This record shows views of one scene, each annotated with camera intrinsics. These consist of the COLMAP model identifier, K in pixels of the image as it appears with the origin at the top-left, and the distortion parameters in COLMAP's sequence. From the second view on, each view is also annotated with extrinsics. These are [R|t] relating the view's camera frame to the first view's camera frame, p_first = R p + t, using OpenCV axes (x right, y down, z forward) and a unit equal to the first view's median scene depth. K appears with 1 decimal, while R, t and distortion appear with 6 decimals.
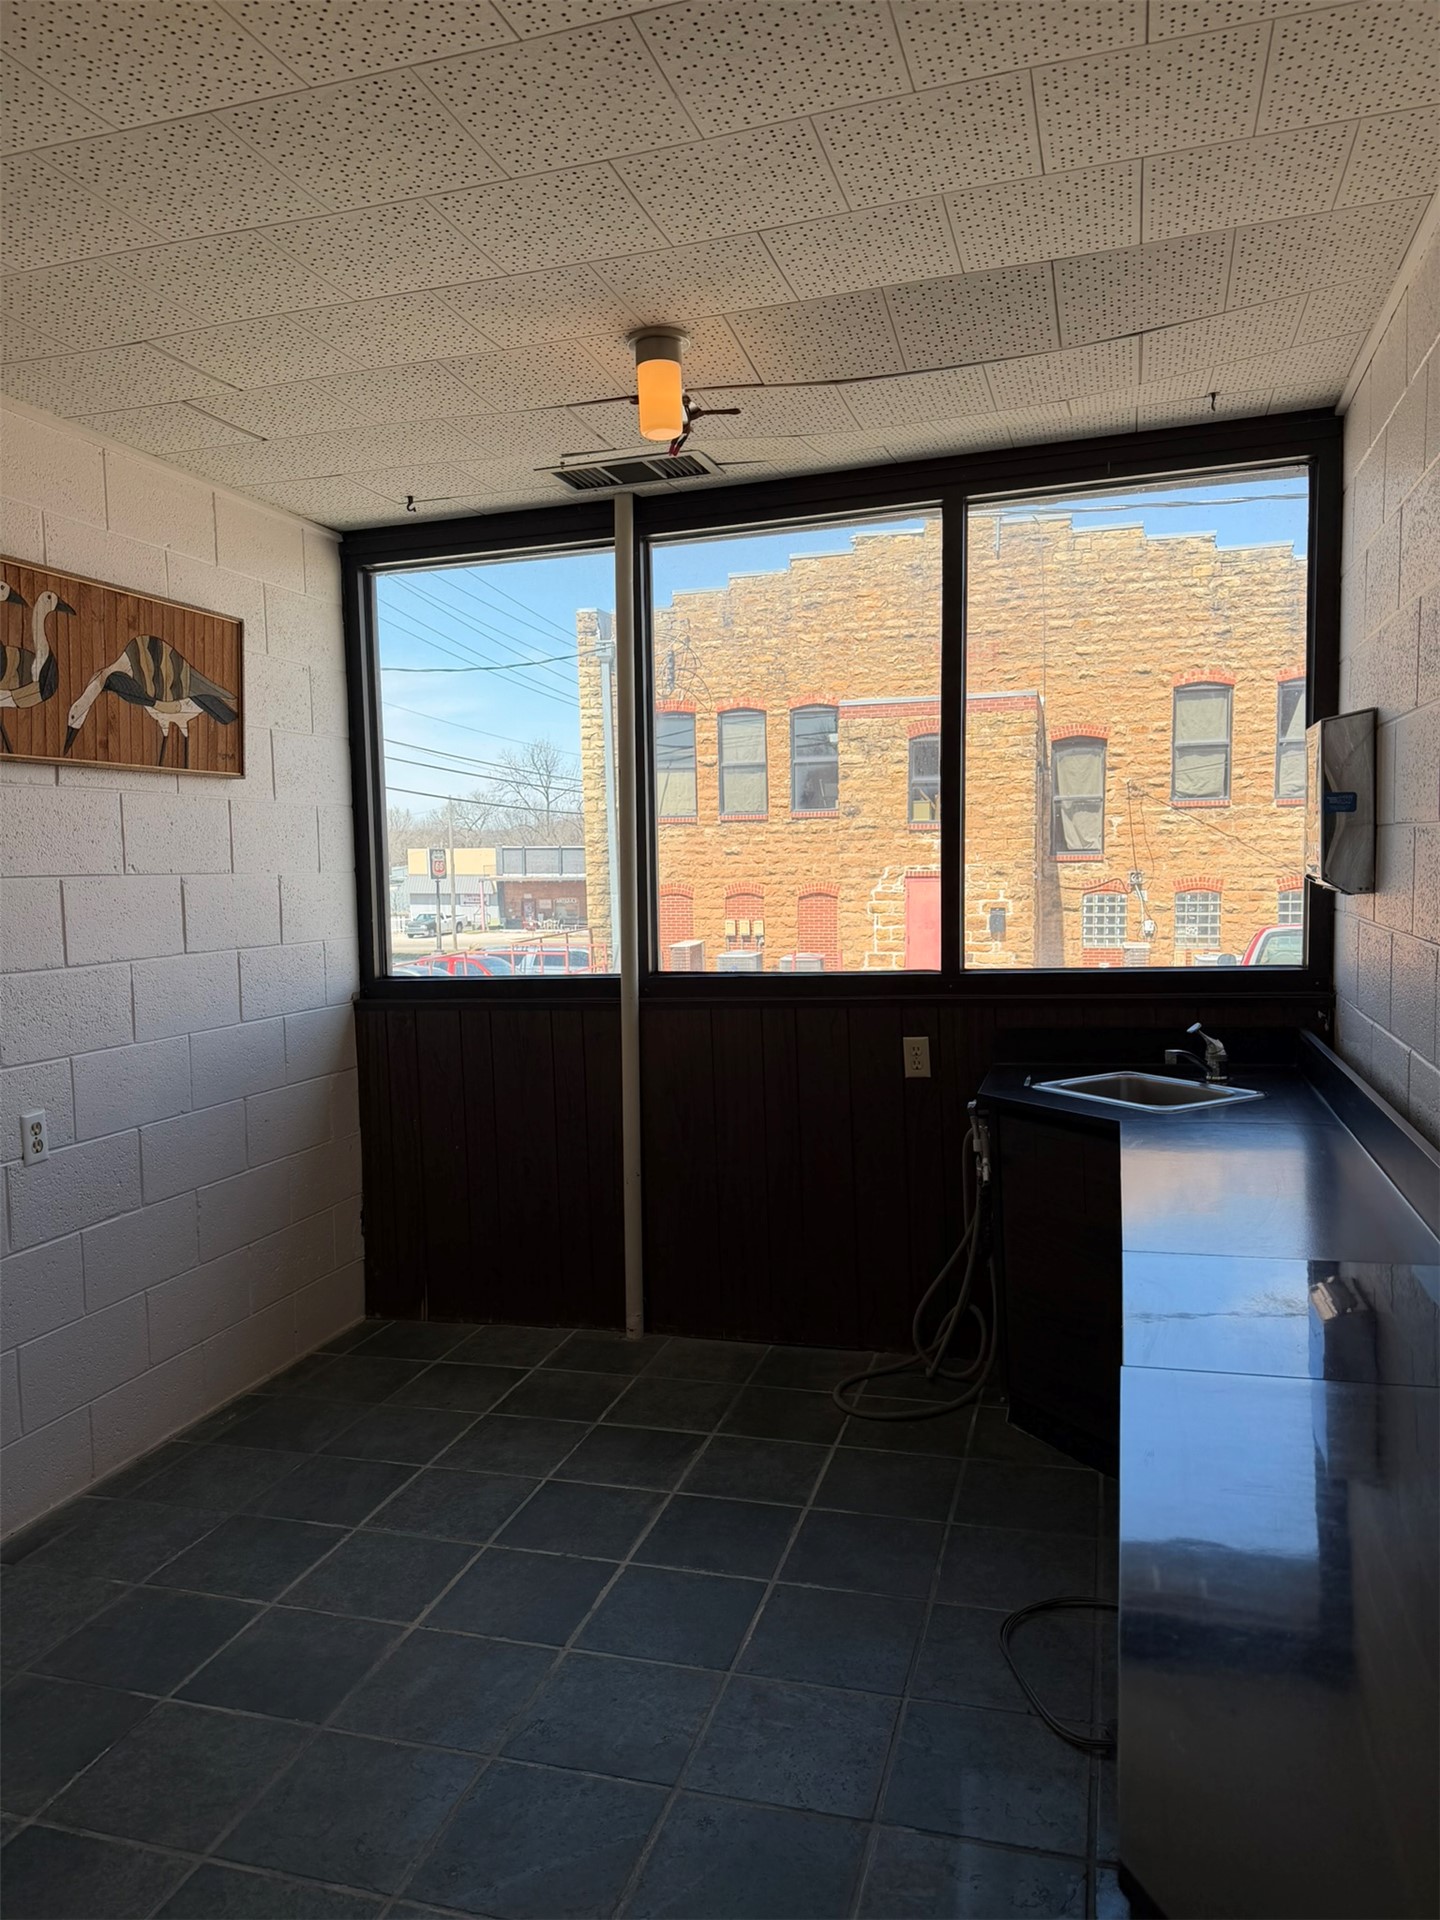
lens RADIAL K [[1339.0, 0, 720.0], [0, 1339.0, 960.0], [0, 0, 1]] dist [0.084508, -0.130483]
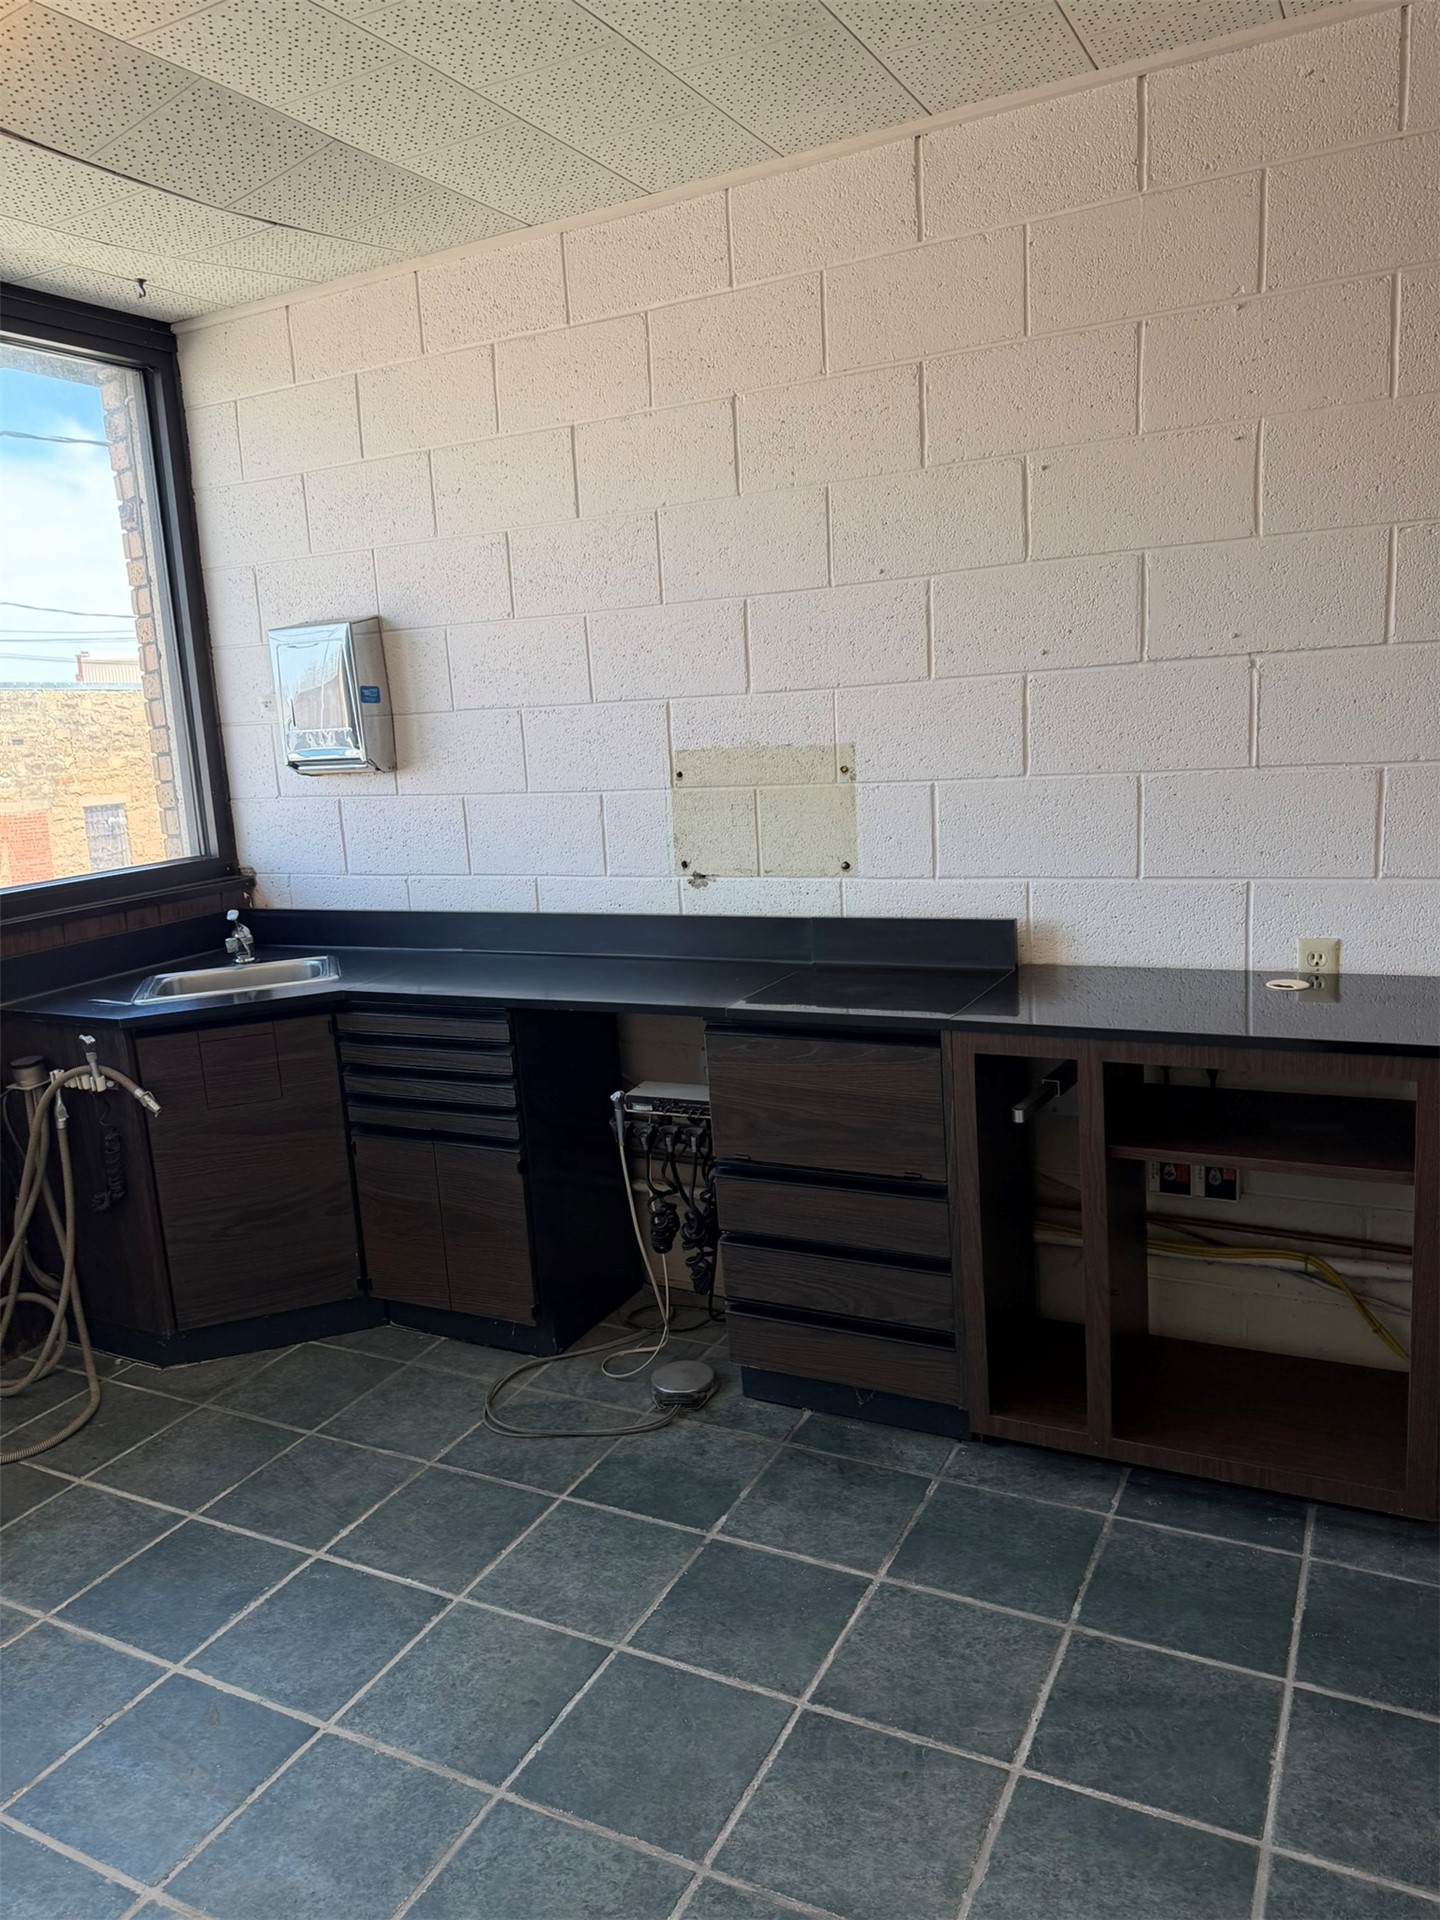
lens RADIAL K [[1339.0, 0, 720.0], [0, 1339.0, 960.0], [0, 0, 1]] dist [0.084508, -0.130483]
pose [[0.163552, -0.154947, 0.974291, -0.625931], [0.125491, 0.982834, 0.135240, -0.009060], [-0.978521, 0.100146, 0.180189, 0.470740]]
